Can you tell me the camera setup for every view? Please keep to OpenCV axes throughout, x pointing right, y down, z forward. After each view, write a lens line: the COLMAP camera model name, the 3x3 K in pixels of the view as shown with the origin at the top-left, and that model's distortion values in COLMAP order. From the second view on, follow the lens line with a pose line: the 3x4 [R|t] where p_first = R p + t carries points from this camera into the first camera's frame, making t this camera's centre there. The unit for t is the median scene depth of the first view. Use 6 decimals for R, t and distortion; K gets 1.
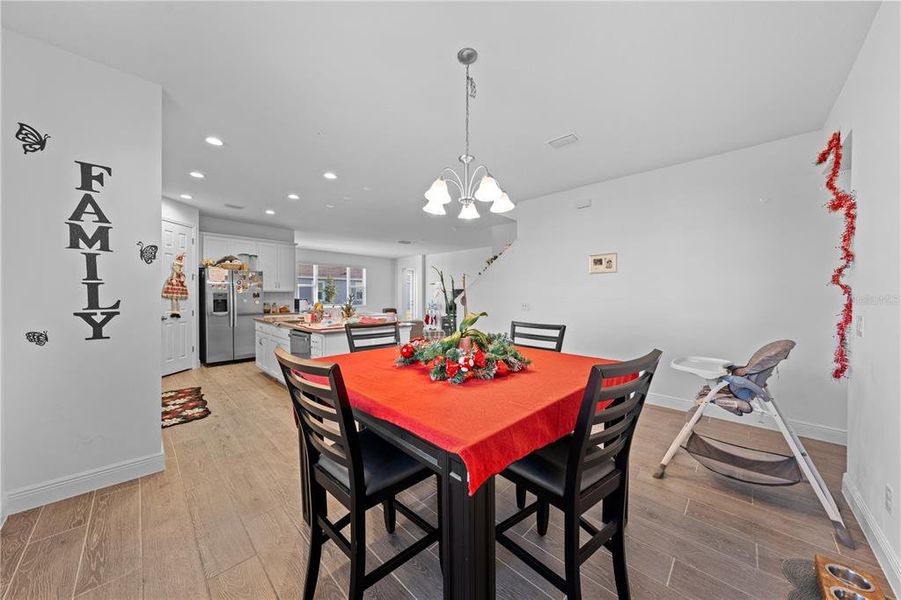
lens RADIAL K [[304.8, 0, 450.7], [0, 304.8, 301.0], [0, 0, 1]] dist [-0.004401, 0.001059]
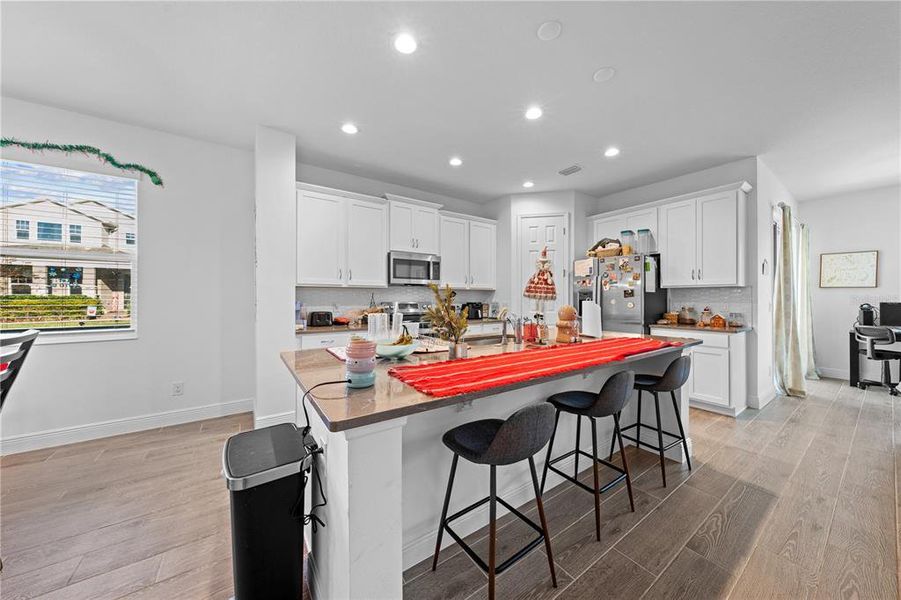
lens RADIAL K [[304.8, 0, 452.0], [0, 304.8, 298.6], [0, 0, 1]] dist [-0.004401, 0.001059]
pose [[-0.190200, -0.003603, -0.981739, 0.051906], [-0.019998, 0.999800, 0.000205, -0.001169], [0.981542, 0.019671, -0.190234, 0.911280]]
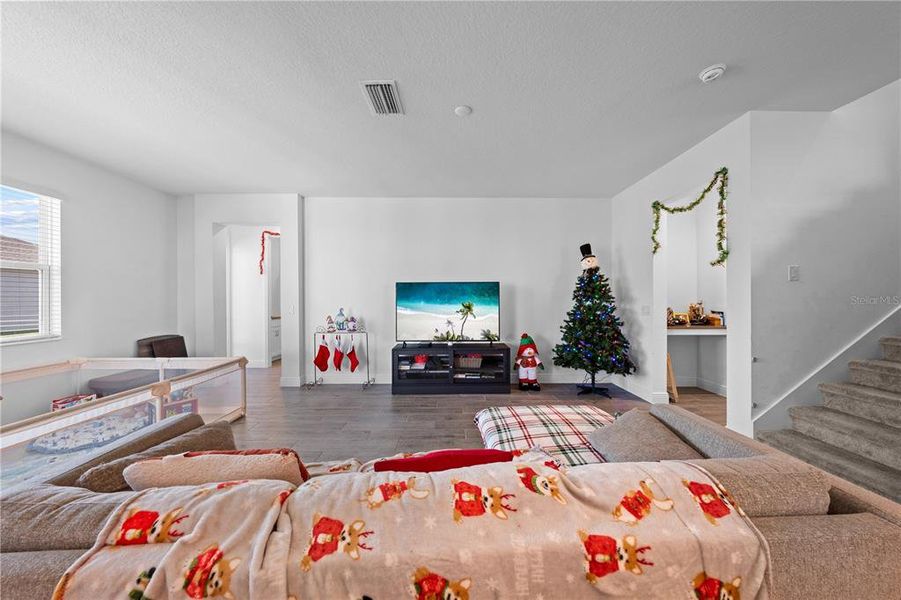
lens RADIAL K [[304.8, 0, 451.5], [0, 304.8, 299.0], [0, 0, 1]] dist [-0.004401, 0.001059]
pose [[0.708533, -0.006699, 0.705646, -0.525195], [0.018562, 0.999786, -0.009146, -0.021255], [-0.705434, 0.019579, 0.708505, 1.330711]]
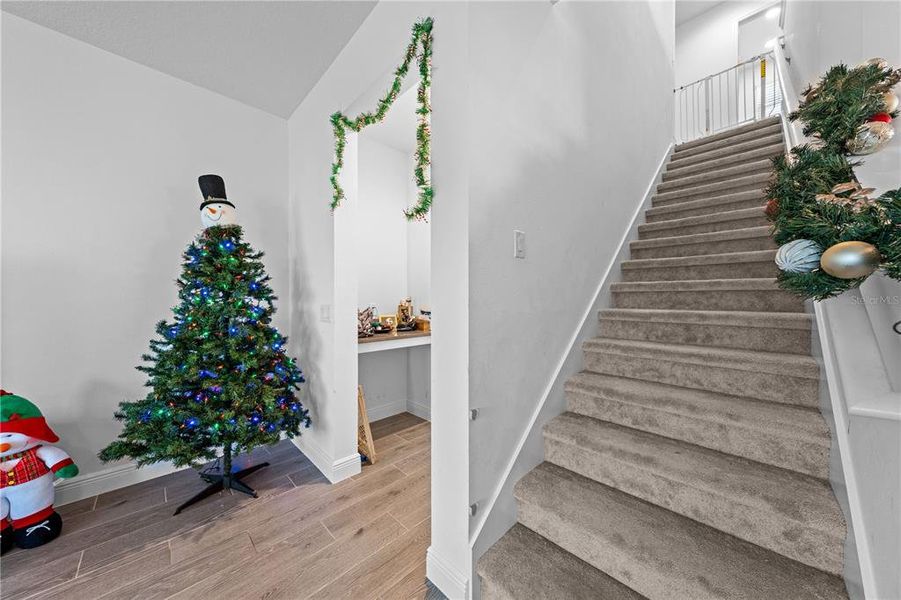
lens RADIAL K [[304.8, 0, 452.3], [0, 304.8, 301.5], [0, 0, 1]] dist [-0.004401, 0.001059]
pose [[0.010406, -0.014054, 0.999847, -0.058428], [0.019180, 0.999720, 0.013853, -0.009552], [-0.999762, 0.019033, 0.010672, 1.347399]]
